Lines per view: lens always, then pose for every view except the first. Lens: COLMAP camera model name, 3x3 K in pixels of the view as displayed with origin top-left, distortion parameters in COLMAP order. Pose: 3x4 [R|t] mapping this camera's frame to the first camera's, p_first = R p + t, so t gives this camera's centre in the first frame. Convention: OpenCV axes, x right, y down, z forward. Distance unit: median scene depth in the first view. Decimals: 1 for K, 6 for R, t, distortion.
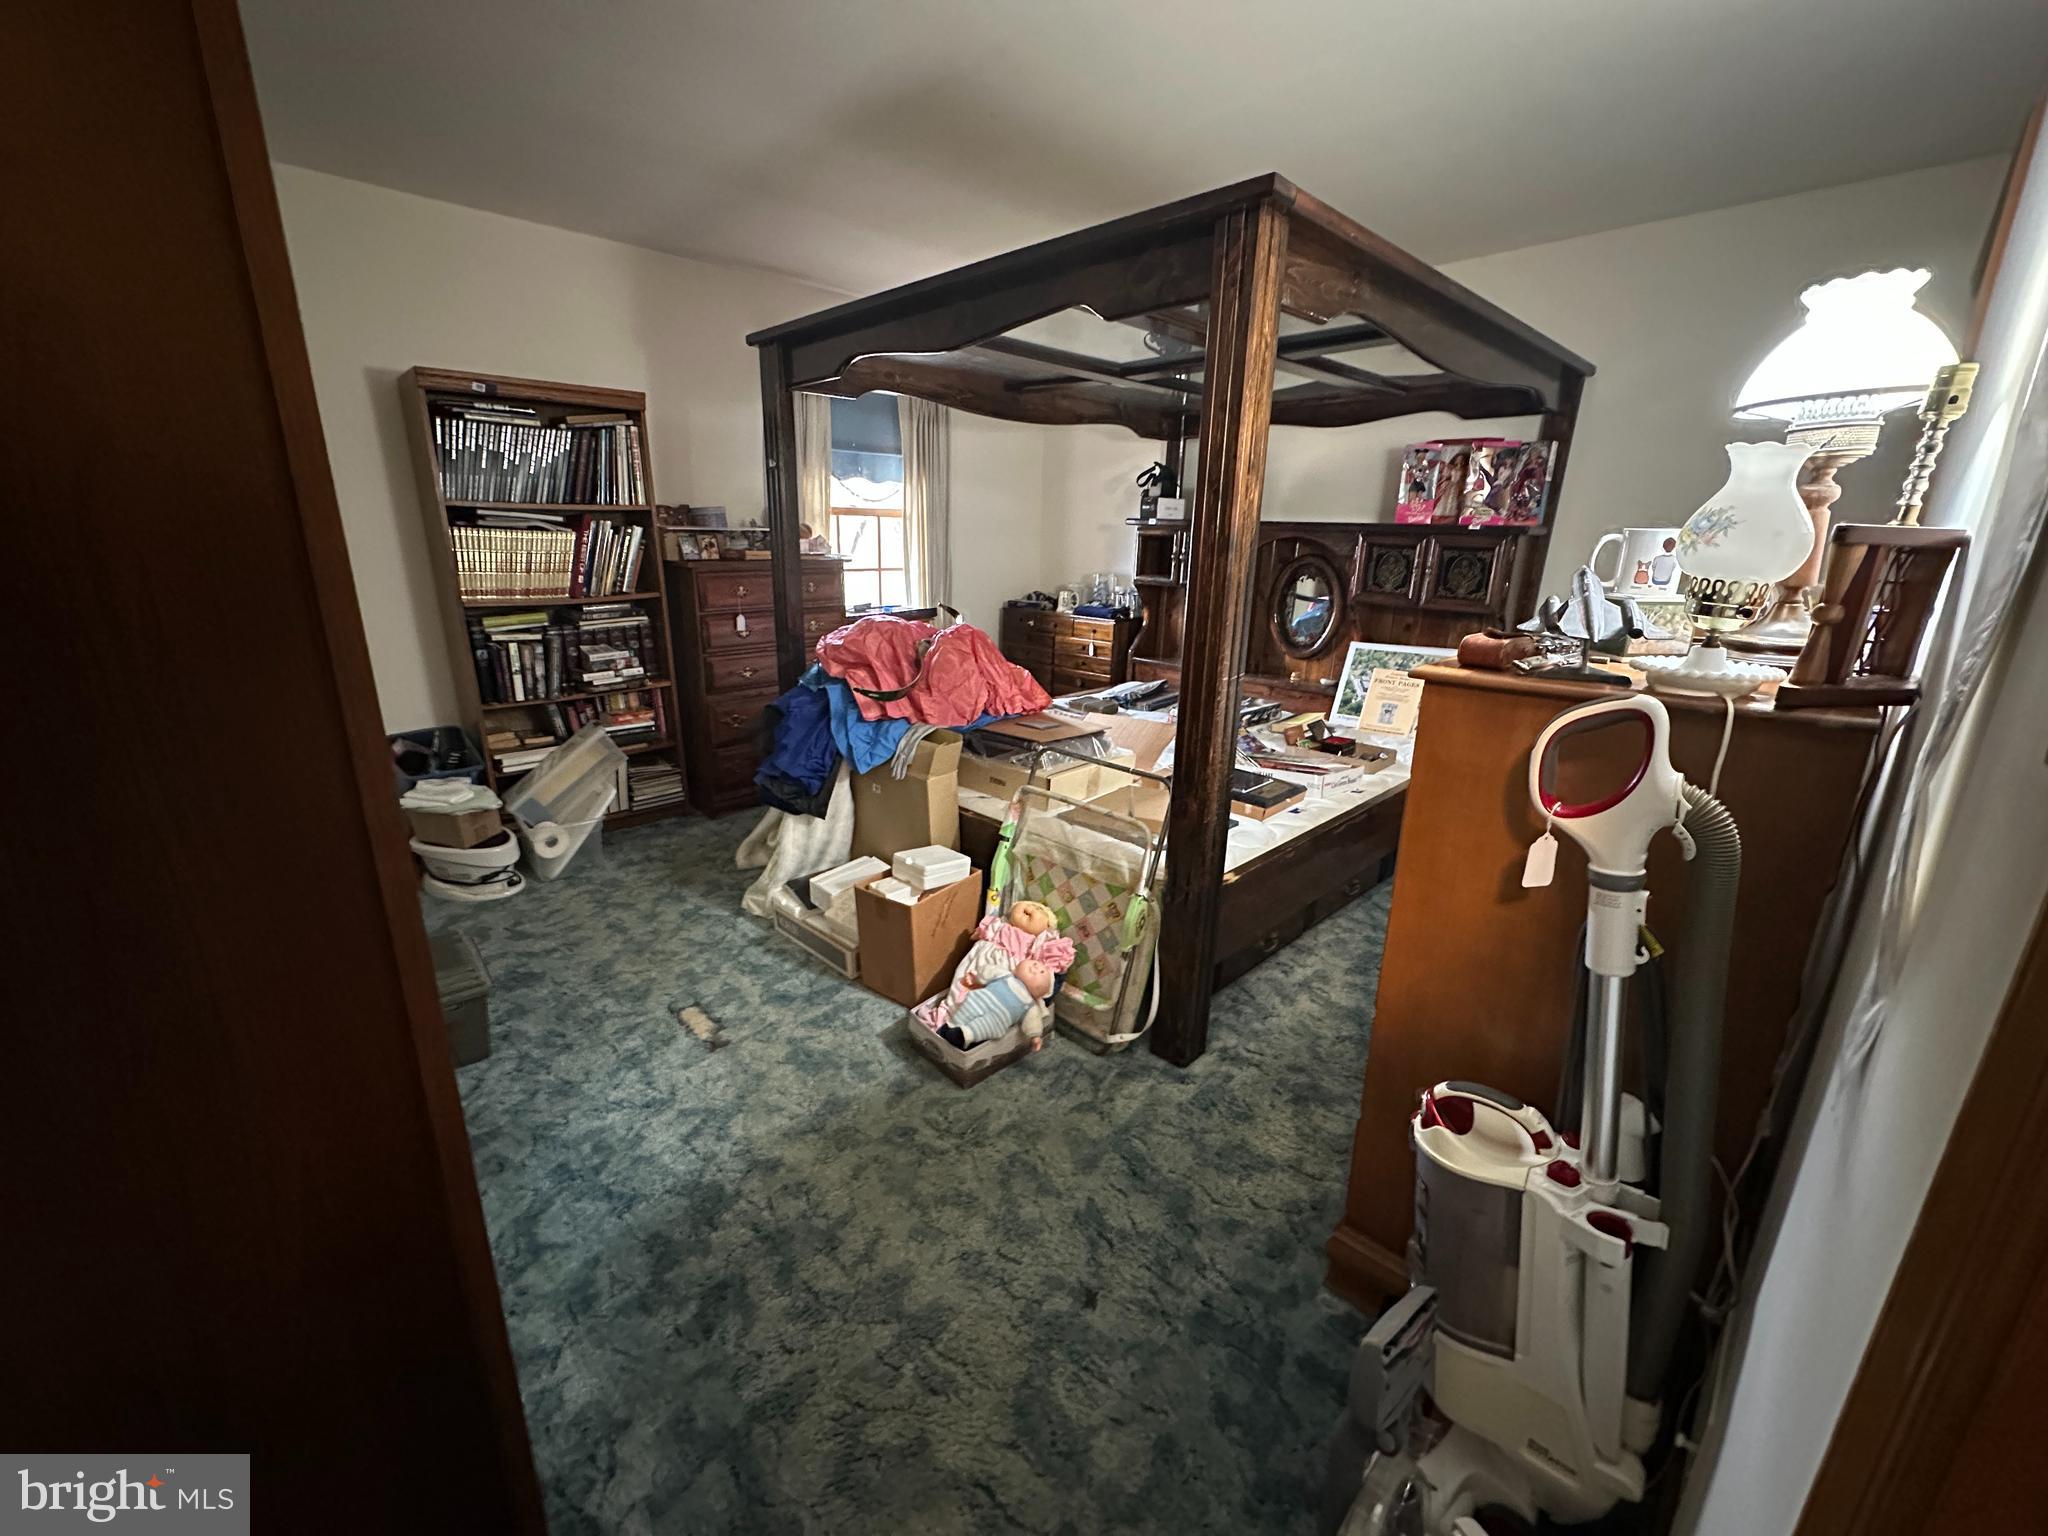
lens RADIAL K [[815.8, 0, 1015.2], [0, 815.8, 754.8], [0, 0, 1]] dist [-0.002968, 0.001009]
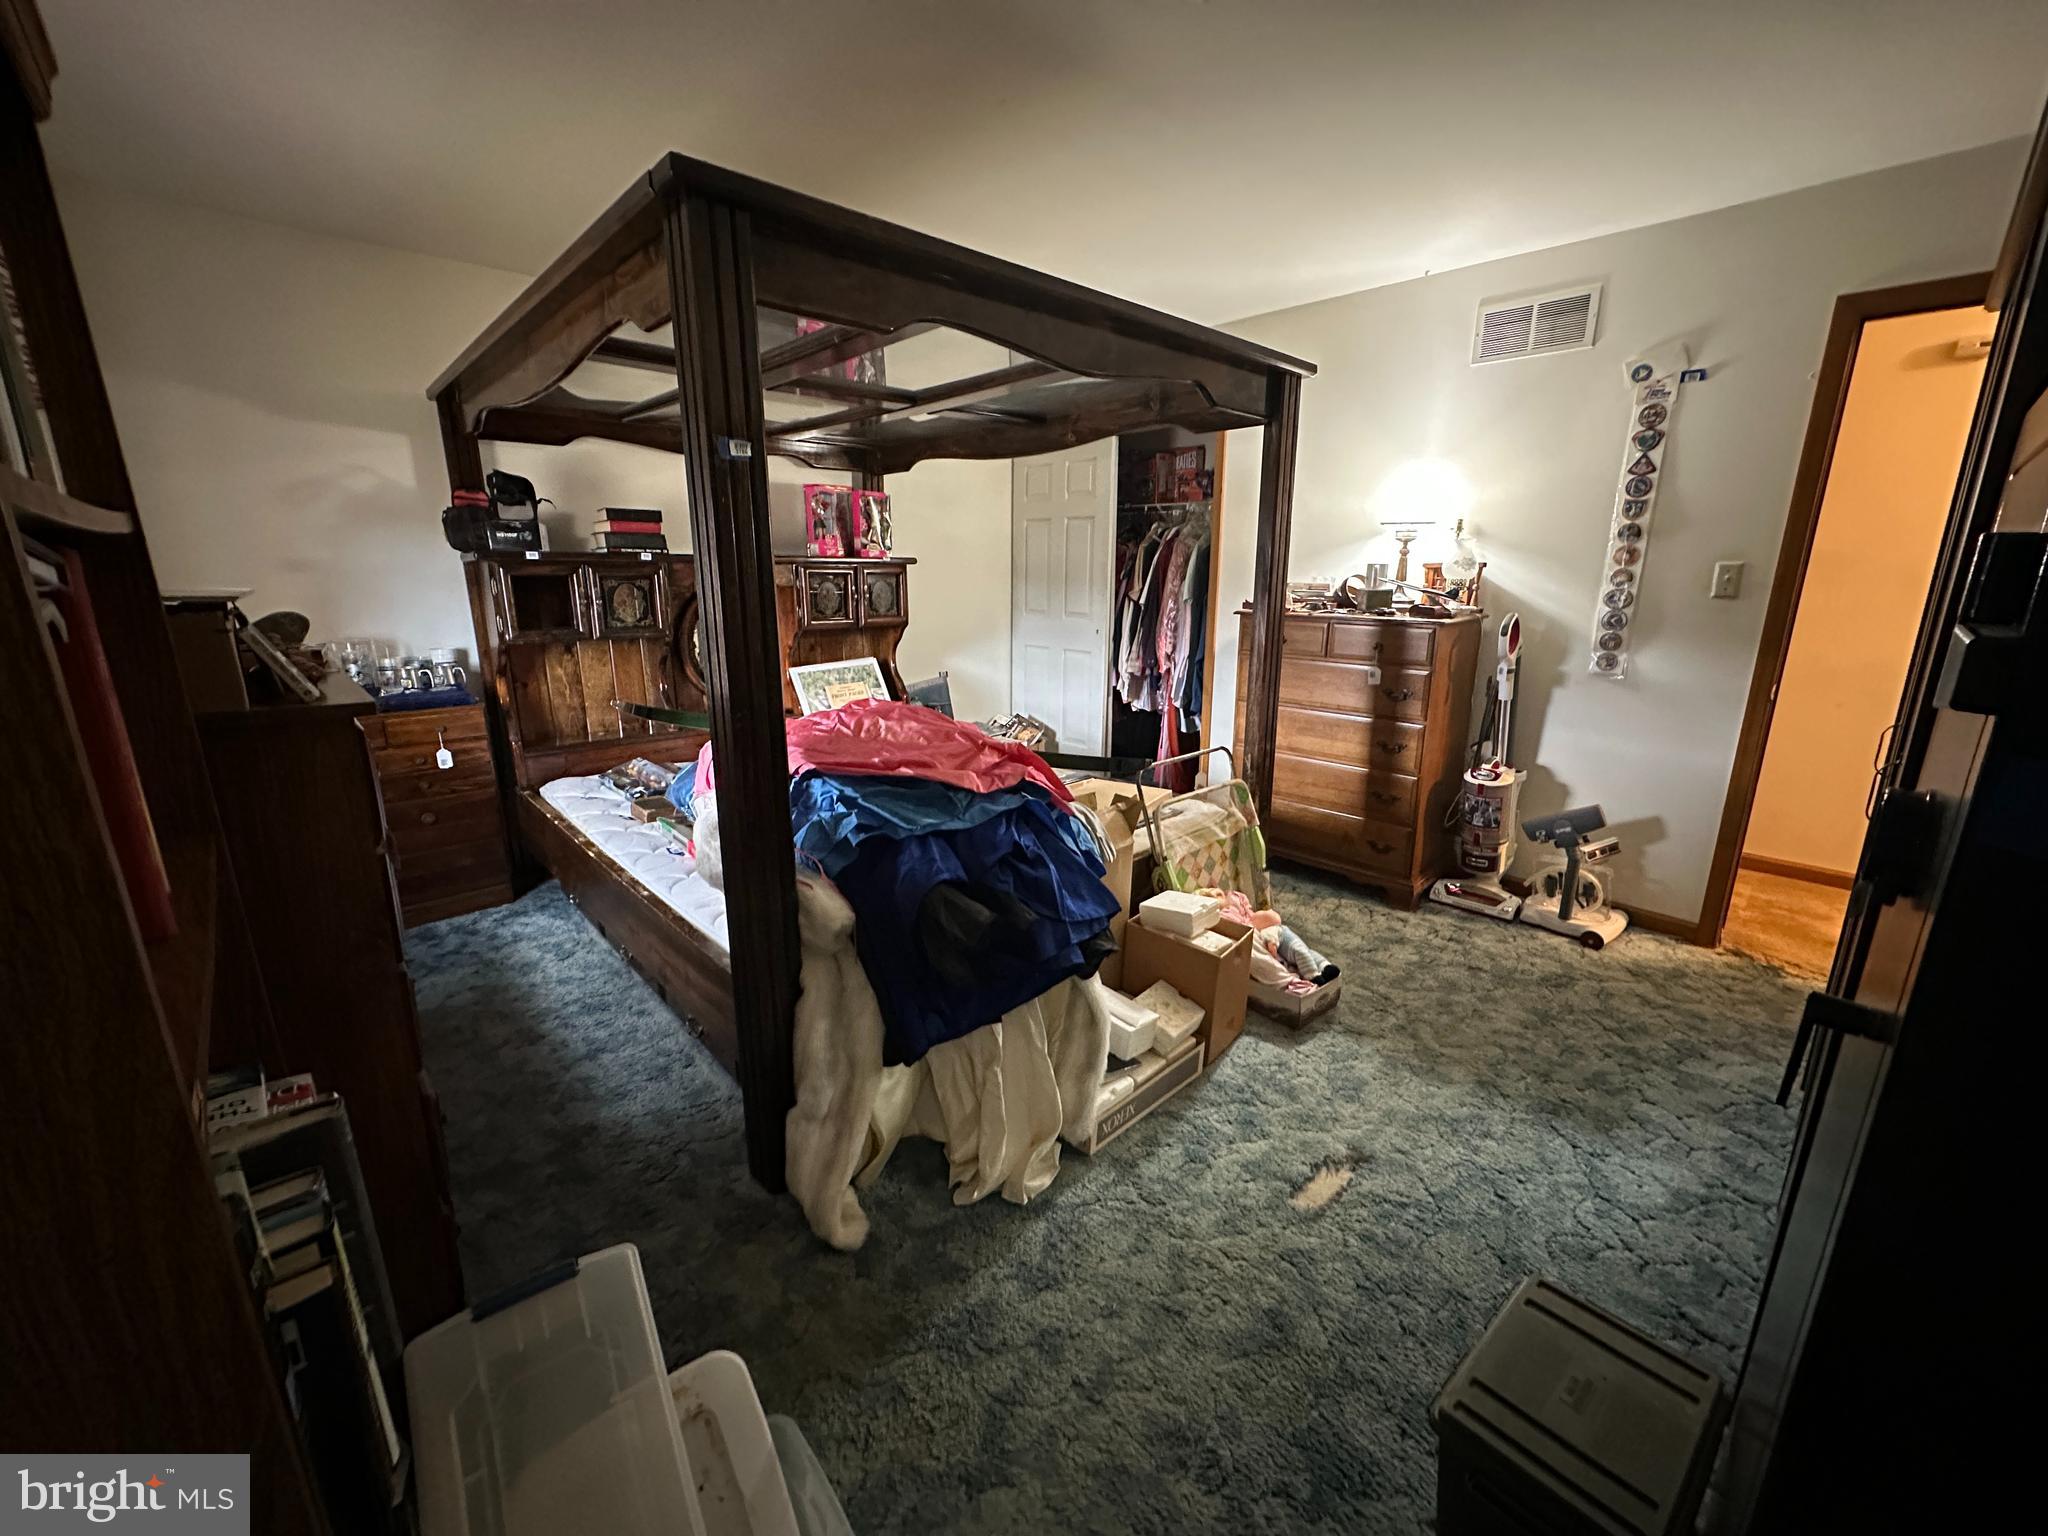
lens RADIAL K [[815.8, 0, 1025.8], [0, 815.8, 774.6], [0, 0, 1]] dist [-0.002968, 0.001009]
pose [[0.028334, -0.270287, 0.962363, -0.992305], [0.273867, 0.928010, 0.252575, -0.309839], [-0.961350, 0.256403, 0.100317, 1.029494]]
